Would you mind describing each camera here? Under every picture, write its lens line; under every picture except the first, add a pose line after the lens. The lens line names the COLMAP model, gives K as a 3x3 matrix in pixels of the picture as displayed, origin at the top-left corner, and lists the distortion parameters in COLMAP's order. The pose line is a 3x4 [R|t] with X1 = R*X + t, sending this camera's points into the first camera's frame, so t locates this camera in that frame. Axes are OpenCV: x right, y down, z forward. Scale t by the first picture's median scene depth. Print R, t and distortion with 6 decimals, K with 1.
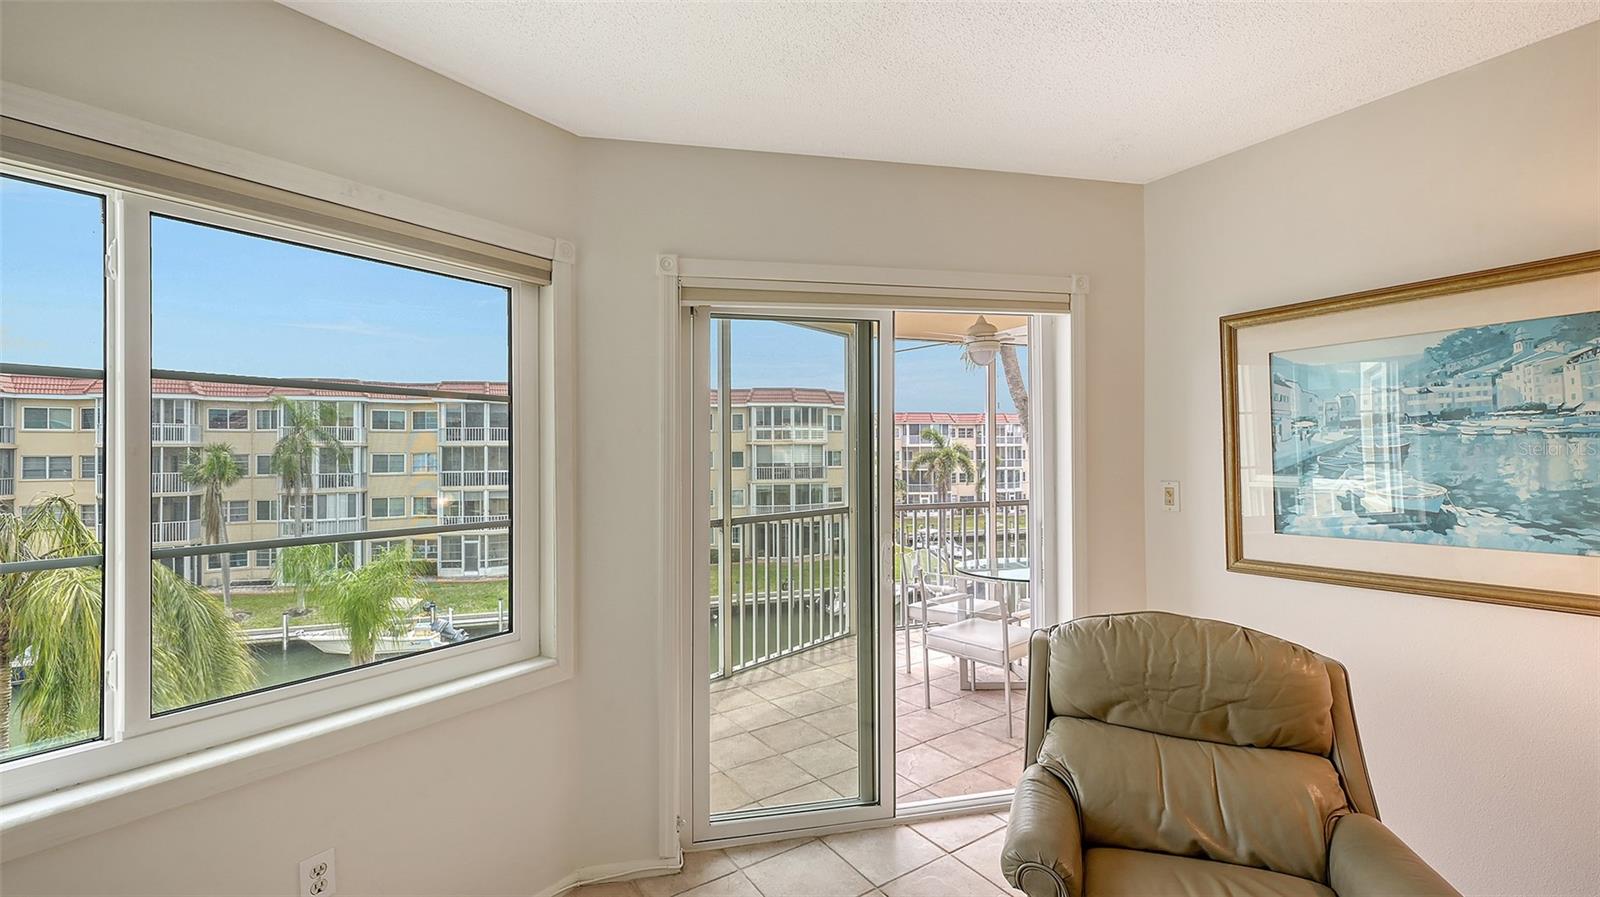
lens RADIAL K [[641.9, 0, 775.7], [0, 641.9, 442.7], [0, 0, 1]] dist [-0.000668, -0.000594]
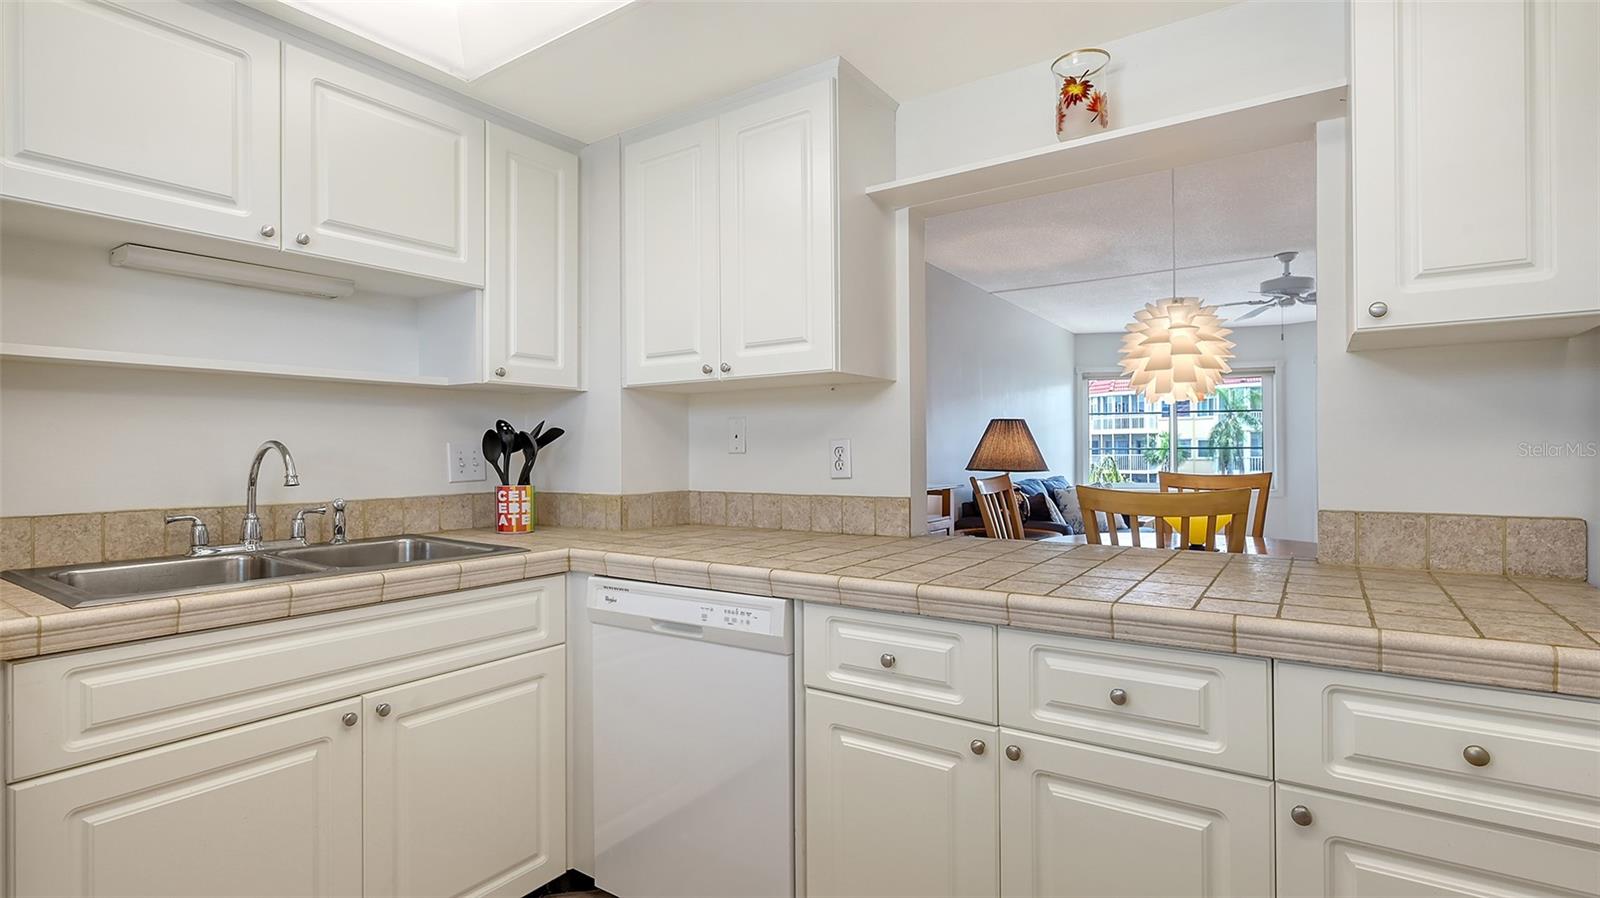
lens RADIAL K [[765.3, 0, 813.9], [0, 765.3, 464.5], [0, 0, 1]] dist [-0.005843, -0.000385]
pose [[0.412306, 0.020674, -0.910811, 0.122383], [0.024562, 0.999127, 0.033798, 0.001137], [0.910714, -0.036307, 0.411438, -0.150346]]
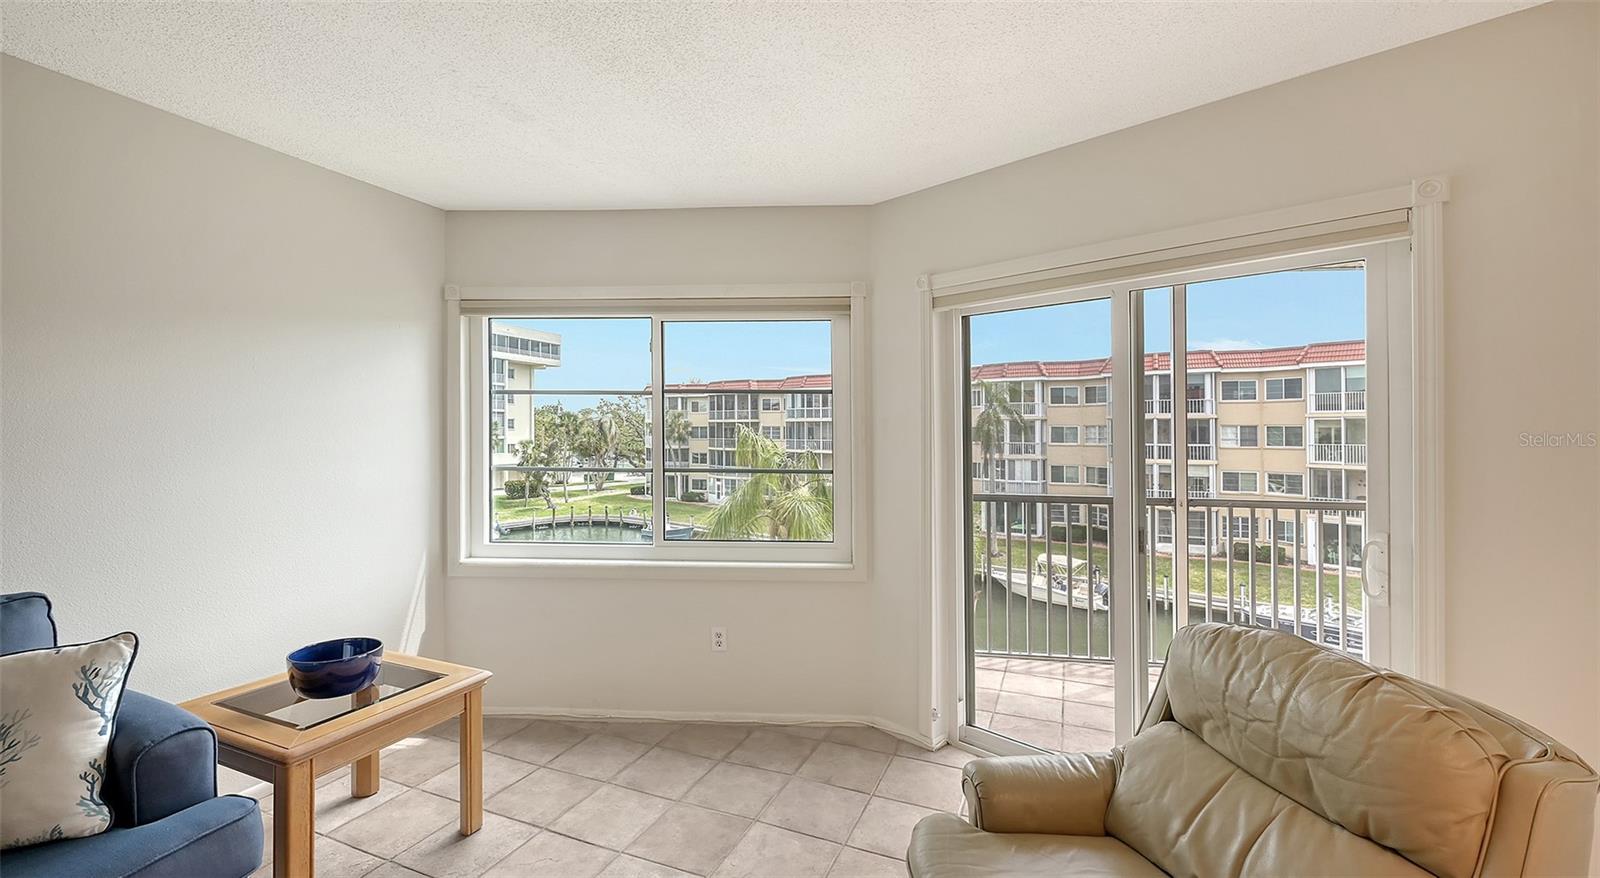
lens RADIAL K [[642.1, 0, 797.1], [0, 642.1, 420.5], [0, 0, 1]] dist [0.000345, -0.000352]
pose [[0.566874, -0.000967, -0.823804, 0.044500], [0.007649, 0.999962, 0.004090, -0.000245], [0.823769, -0.008620, 0.566860, 0.002790]]
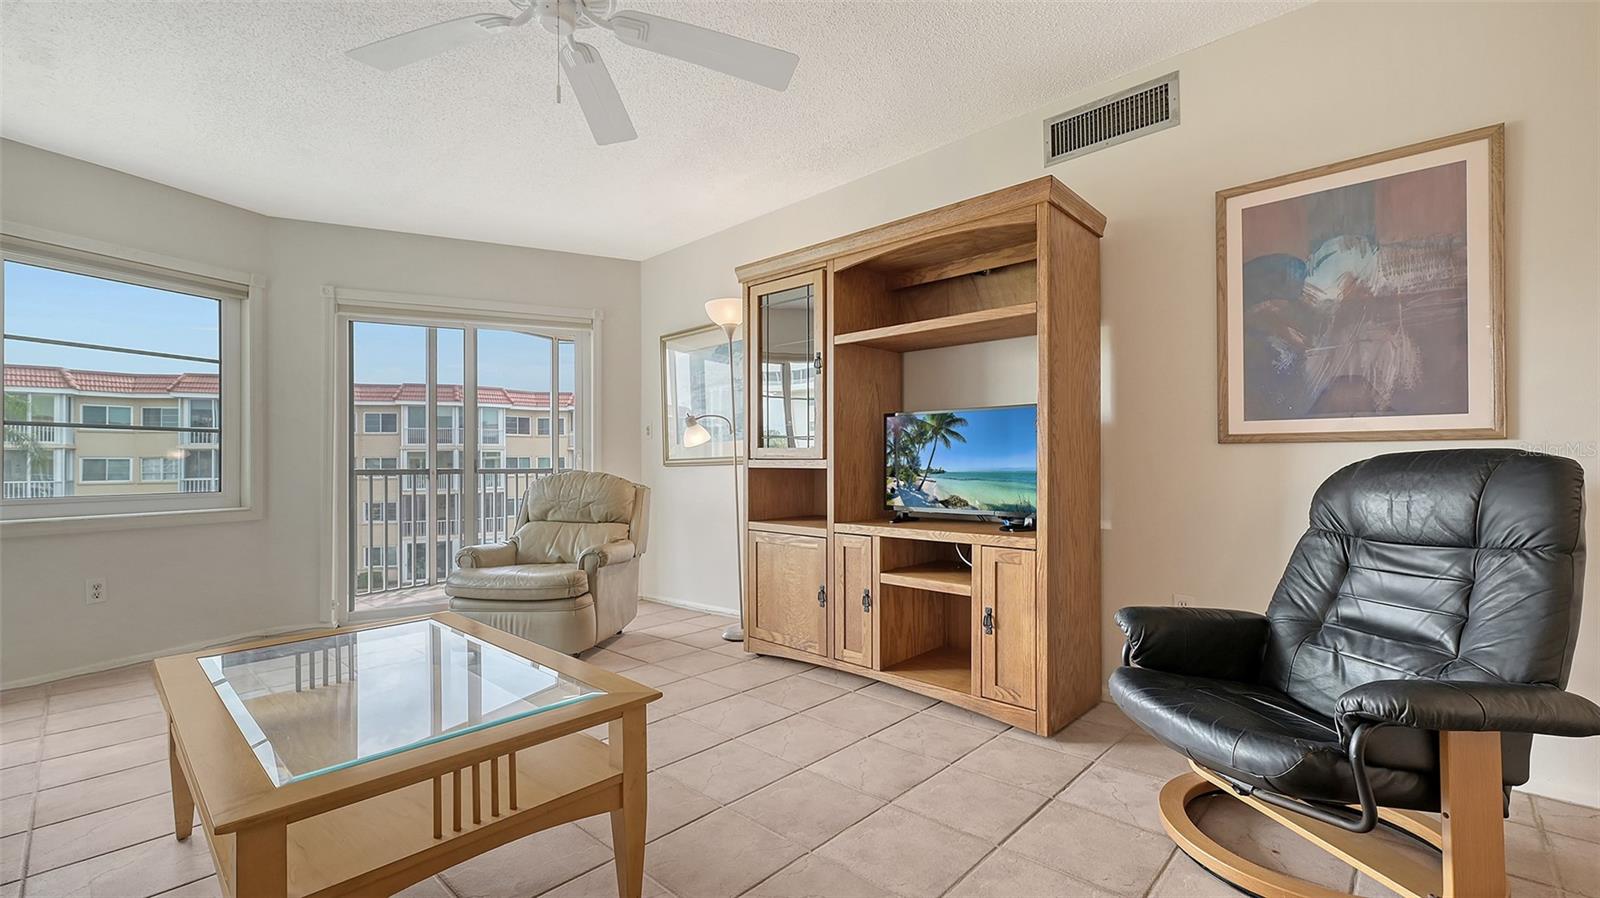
lens RADIAL K [[676.5, 0, 798.3], [0, 676.5, 447.9], [0, 0, 1]] dist [-0.002378, 0.000723]
pose [[0.967131, 0.005609, 0.254218, 0.036360], [-0.003265, 0.999948, -0.009642, 0.010070], [-0.254259, 0.008495, 0.967099, -0.066979]]
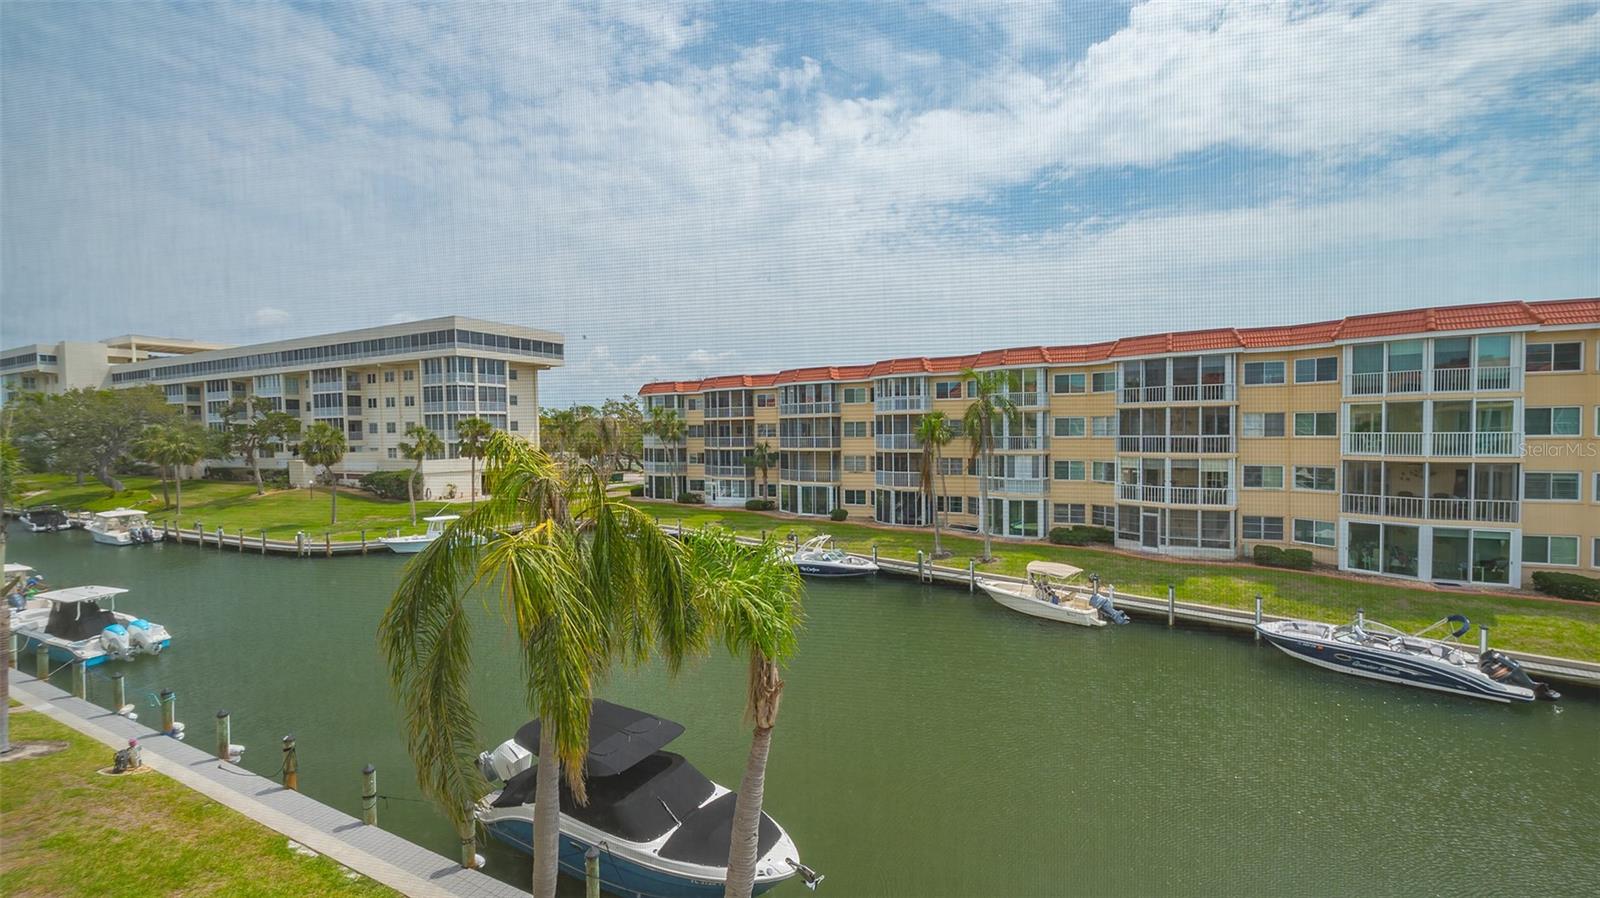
lens RADIAL K [[641.9, 0, 799.4], [0, 641.9, 452.7], [0, 0, 1]] dist [-0.000668, -0.000594]
pose [[0.530557, 0.035347, -0.846912, 0.022734], [0.028296, 0.997835, 0.059372, 0.000747], [0.847177, -0.055464, 0.528408, 0.122604]]
